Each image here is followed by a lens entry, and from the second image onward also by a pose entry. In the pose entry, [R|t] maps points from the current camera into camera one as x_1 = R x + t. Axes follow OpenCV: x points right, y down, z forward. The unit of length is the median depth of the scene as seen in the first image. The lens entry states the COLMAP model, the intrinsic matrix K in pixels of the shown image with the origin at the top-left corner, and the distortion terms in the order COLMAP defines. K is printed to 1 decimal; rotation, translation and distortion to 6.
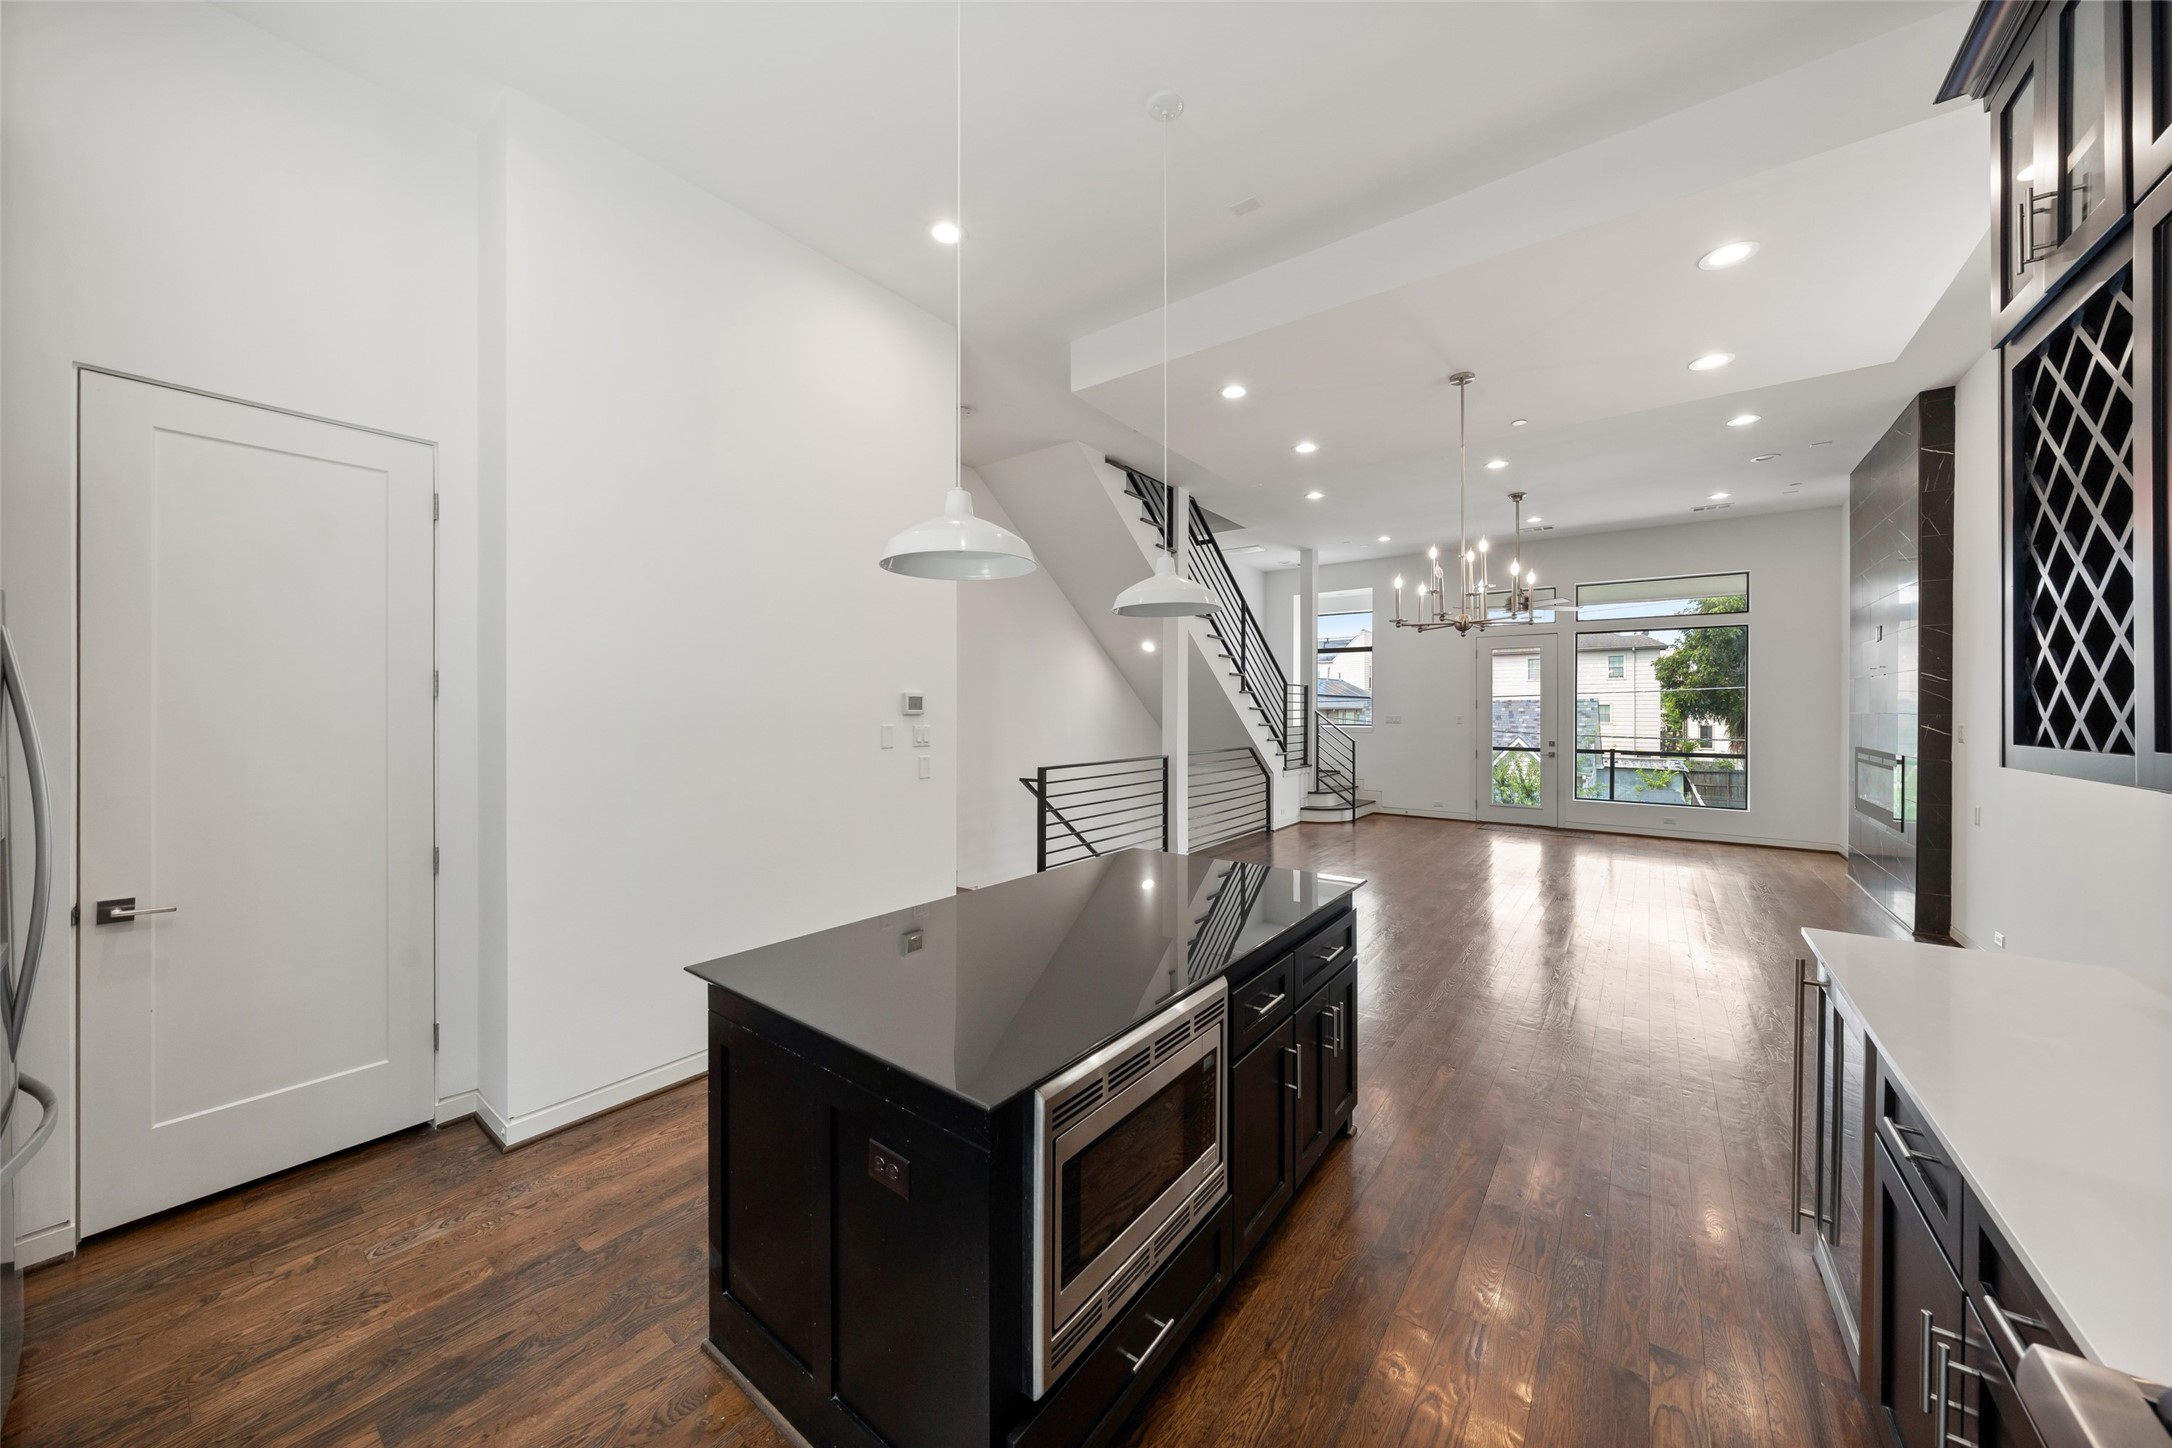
lens RADIAL K [[746.0, 0, 1075.2], [0, 746.0, 716.1], [0, 0, 1]] dist [-0.002178, -0.000249]
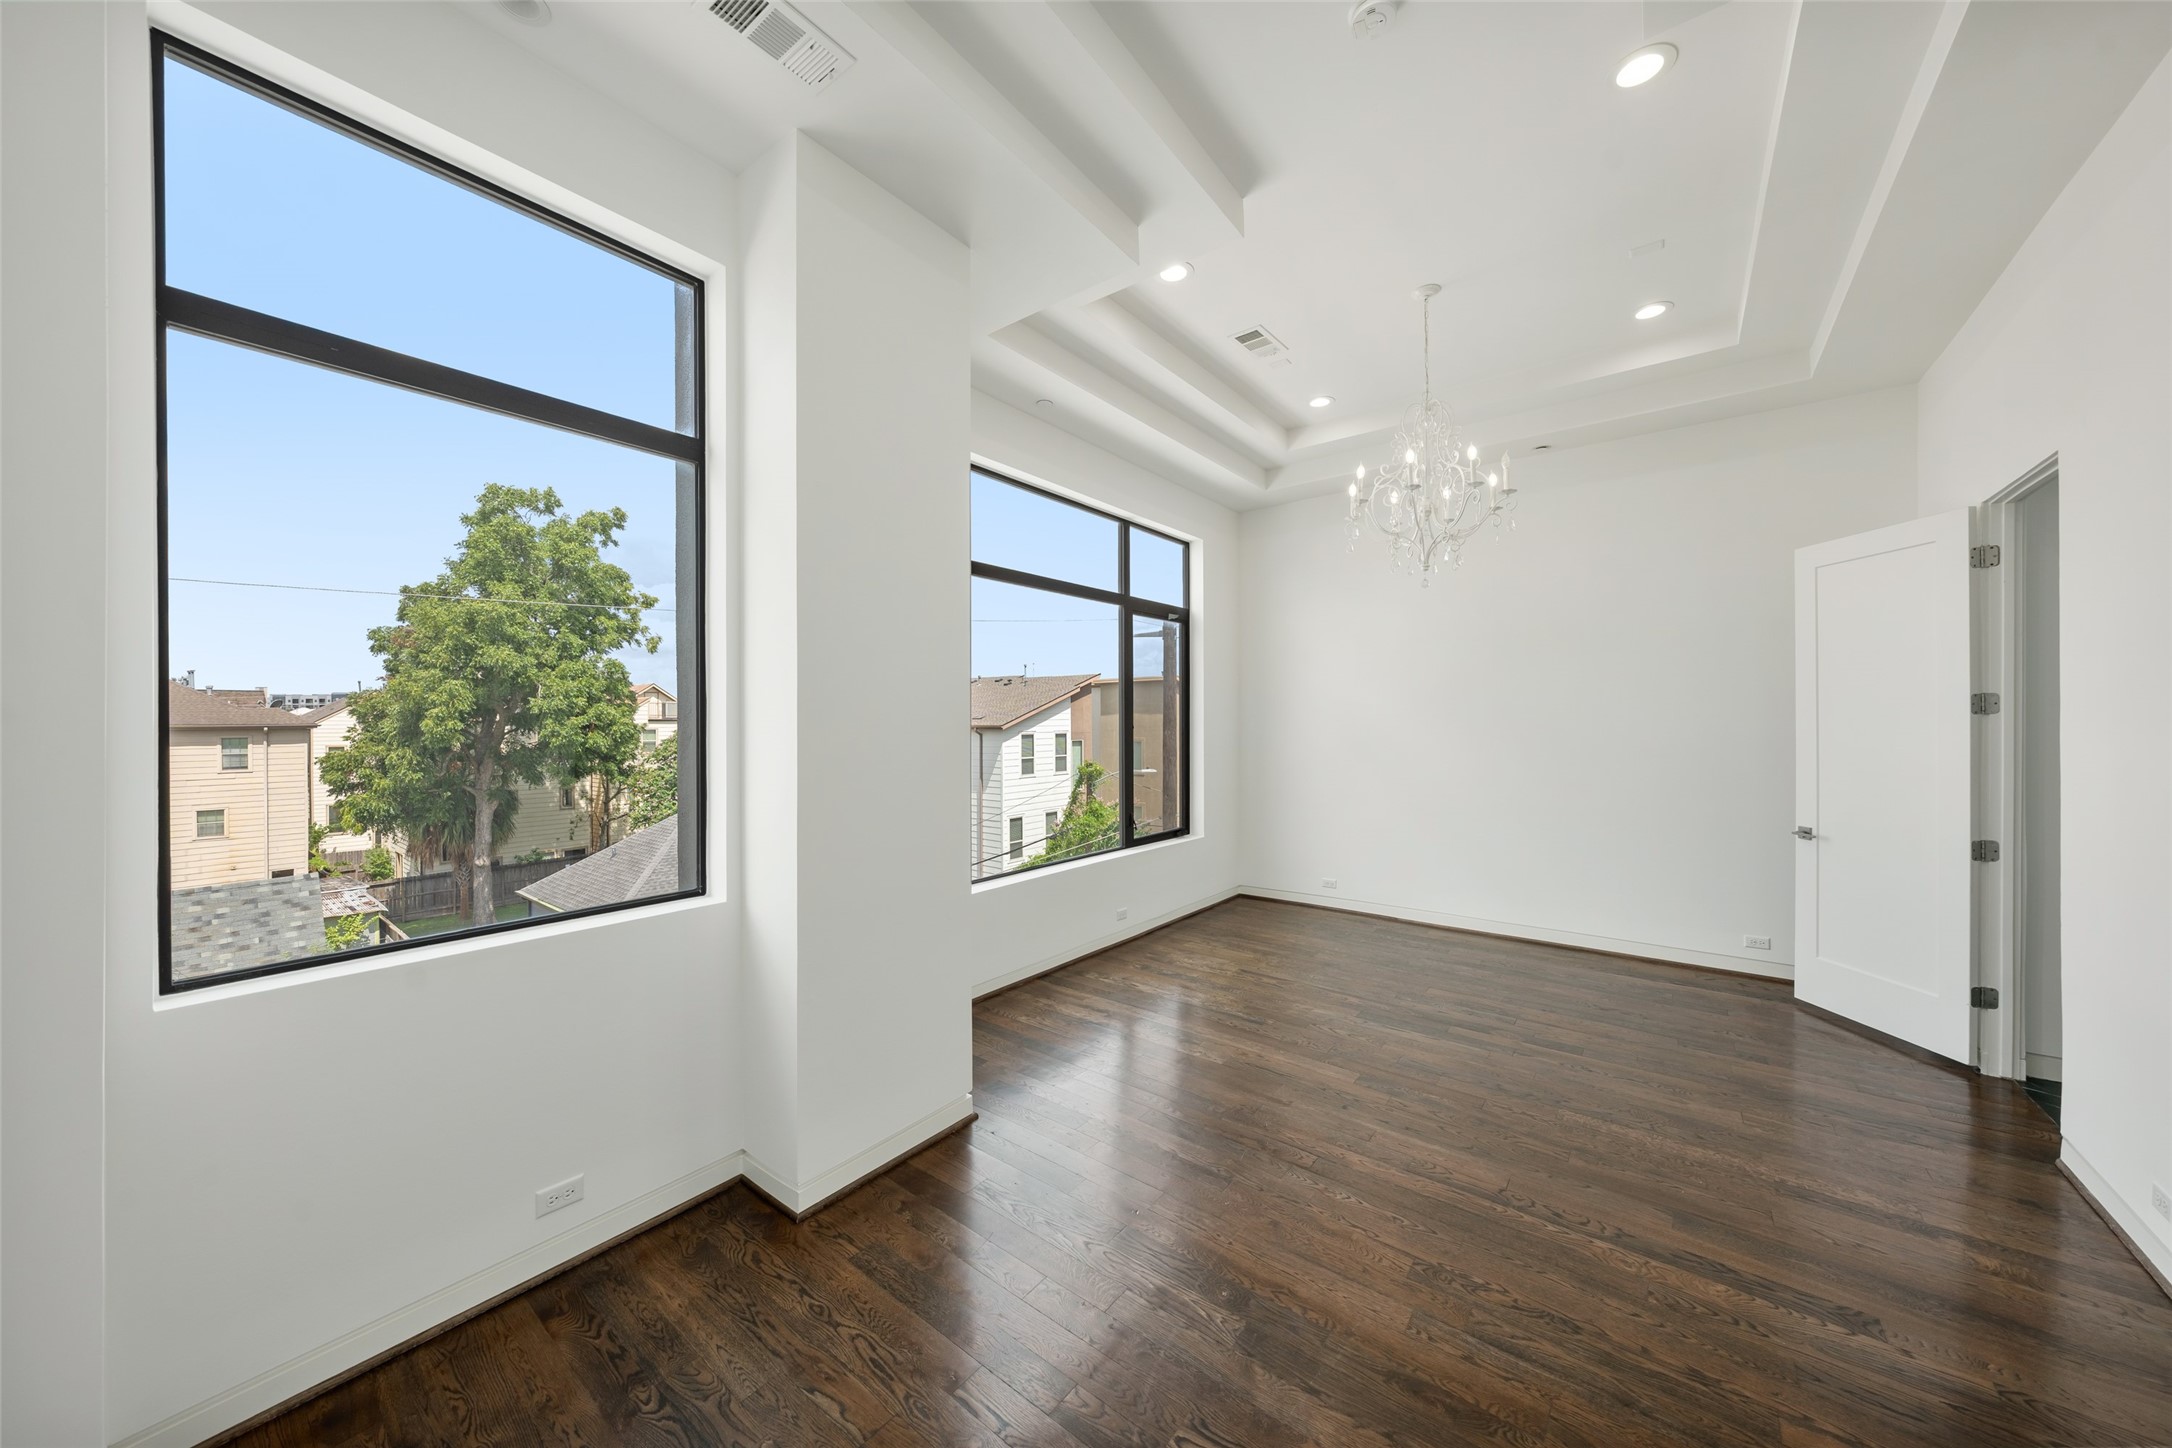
lens RADIAL K [[746.0, 0, 1086.0], [0, 746.0, 724.7], [0, 0, 1]] dist [-0.002178, -0.000249]
pose [[0.012423, -0.004364, 0.999913, 0.245405], [0.011914, 0.999920, 0.004216, -0.471531], [-0.999852, 0.011860, 0.012474, 1.086328]]
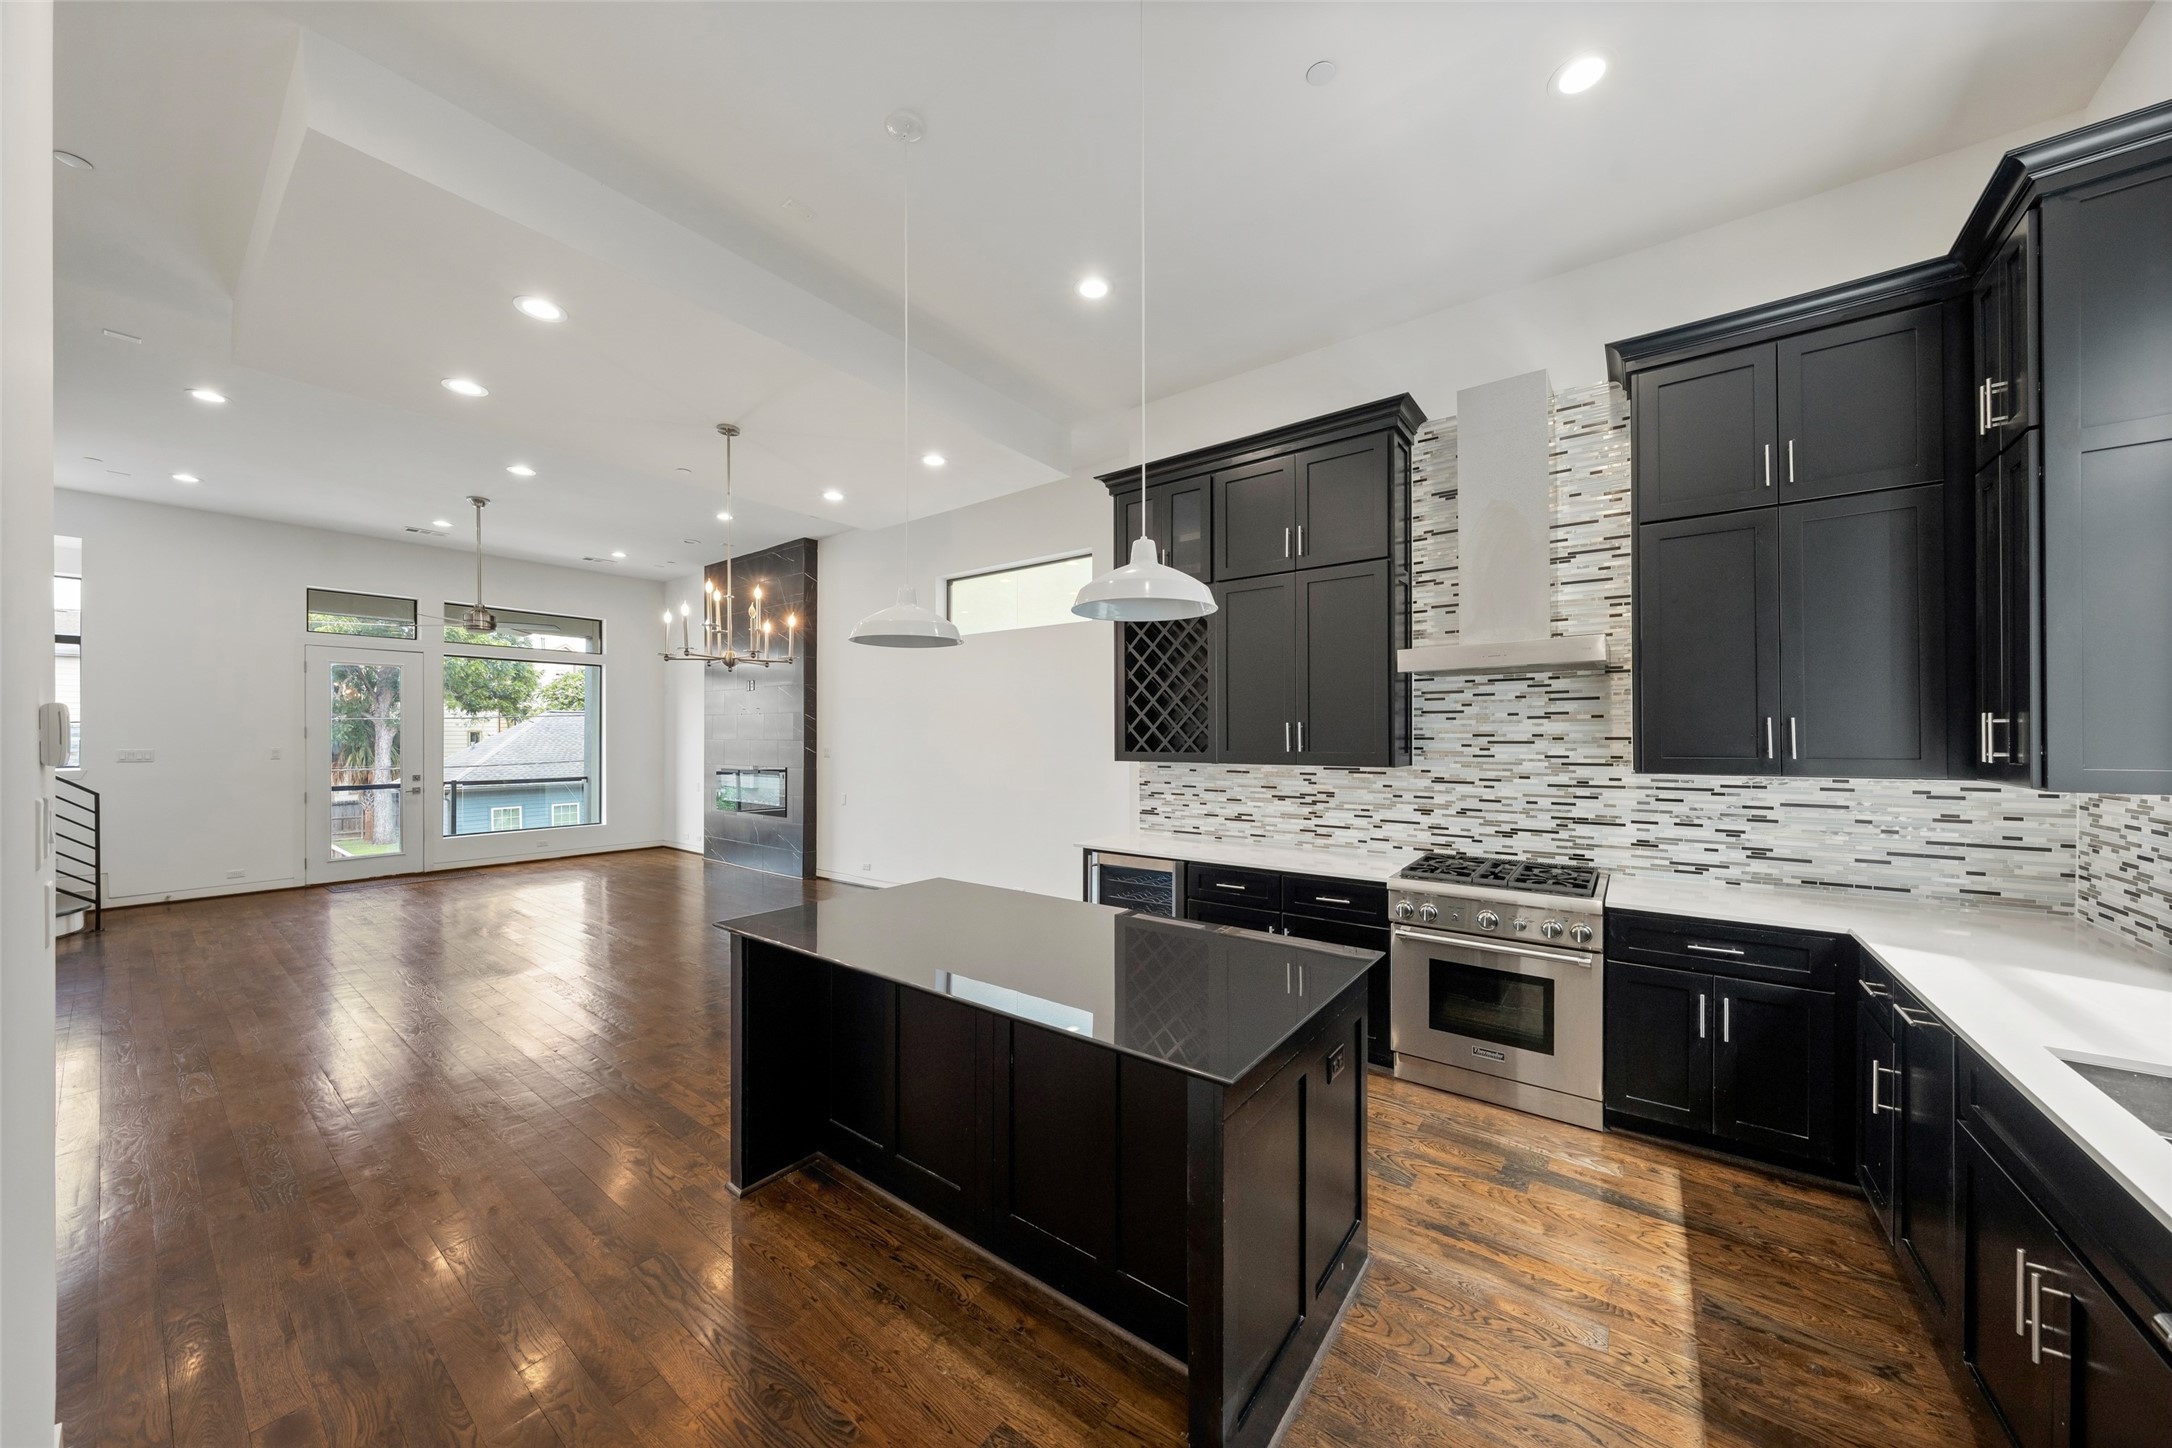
lens RADIAL K [[746.0, 0, 1093.1], [0, 746.0, 731.8], [0, 0, 1]] dist [-0.002178, -0.000249]
pose [[-0.012668, 0.003632, 0.999913, -0.241583], [0.012796, 0.999912, -0.003470, -0.003533], [-0.999838, 0.012750, -0.012714, 0.218335]]
